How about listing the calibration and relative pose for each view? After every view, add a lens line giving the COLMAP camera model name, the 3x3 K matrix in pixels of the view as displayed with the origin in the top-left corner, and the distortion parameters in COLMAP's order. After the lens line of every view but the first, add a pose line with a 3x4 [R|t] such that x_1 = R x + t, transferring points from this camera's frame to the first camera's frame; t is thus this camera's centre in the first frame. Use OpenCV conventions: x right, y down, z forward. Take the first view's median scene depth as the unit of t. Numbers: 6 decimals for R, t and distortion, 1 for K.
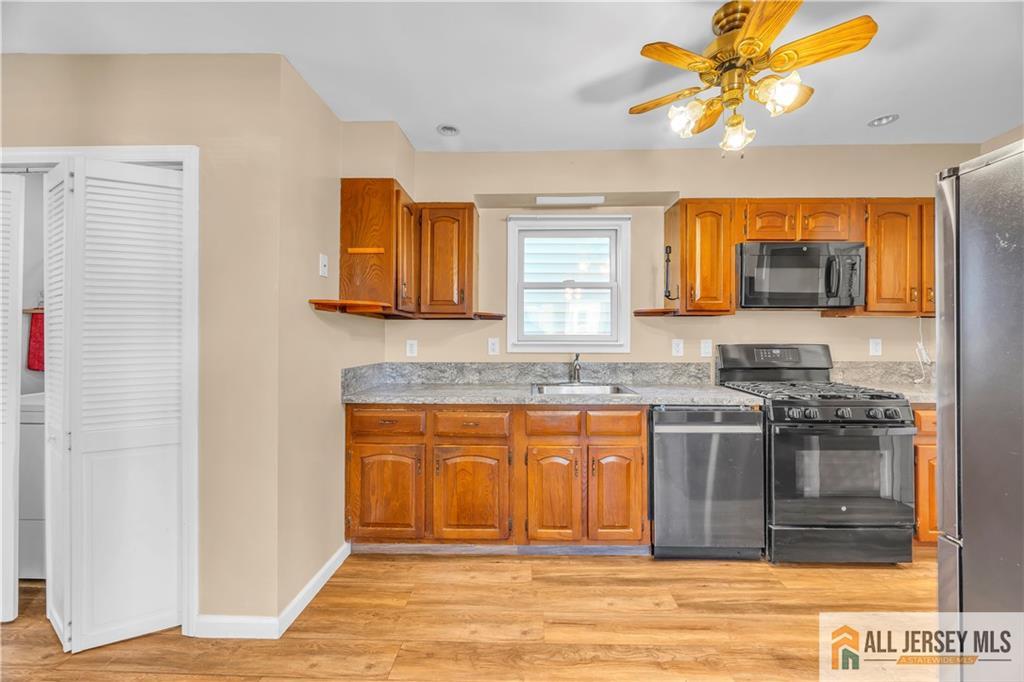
lens RADIAL K [[392.7, 0, 515.4], [0, 392.7, 333.2], [0, 0, 1]] dist [-0.002444, 0.000225]
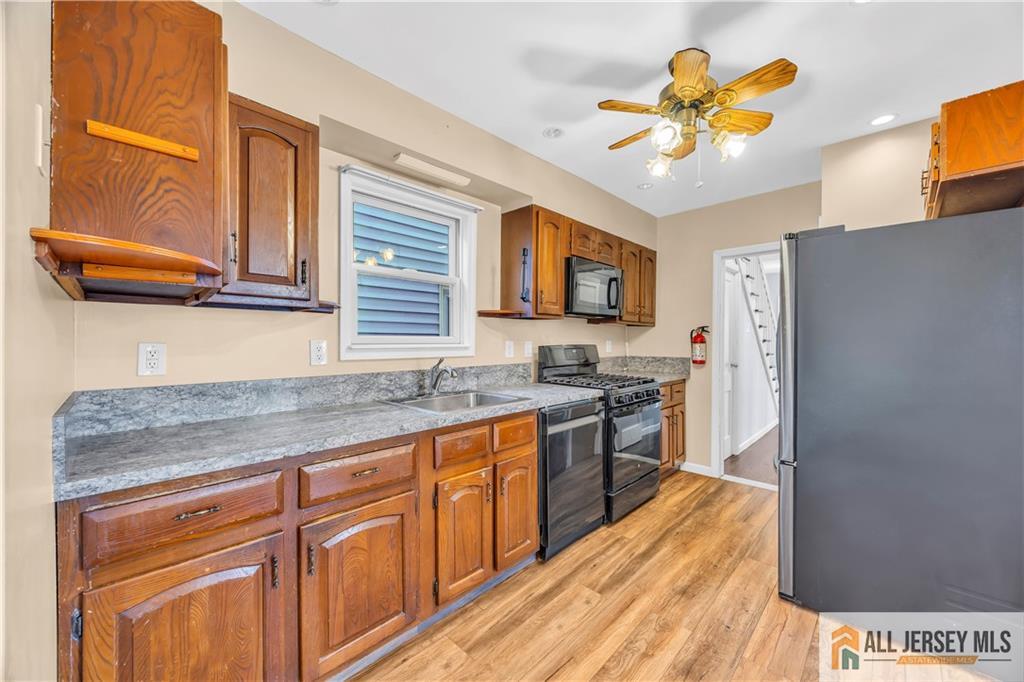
lens RADIAL K [[392.7, 0, 516.9], [0, 392.7, 340.6], [0, 0, 1]] dist [-0.002444, 0.000225]
pose [[0.668088, -0.001460, 0.744081, -0.424255], [-0.007187, 0.999939, 0.008416, 0.007104], [-0.744048, -0.010970, 0.668036, 0.385676]]
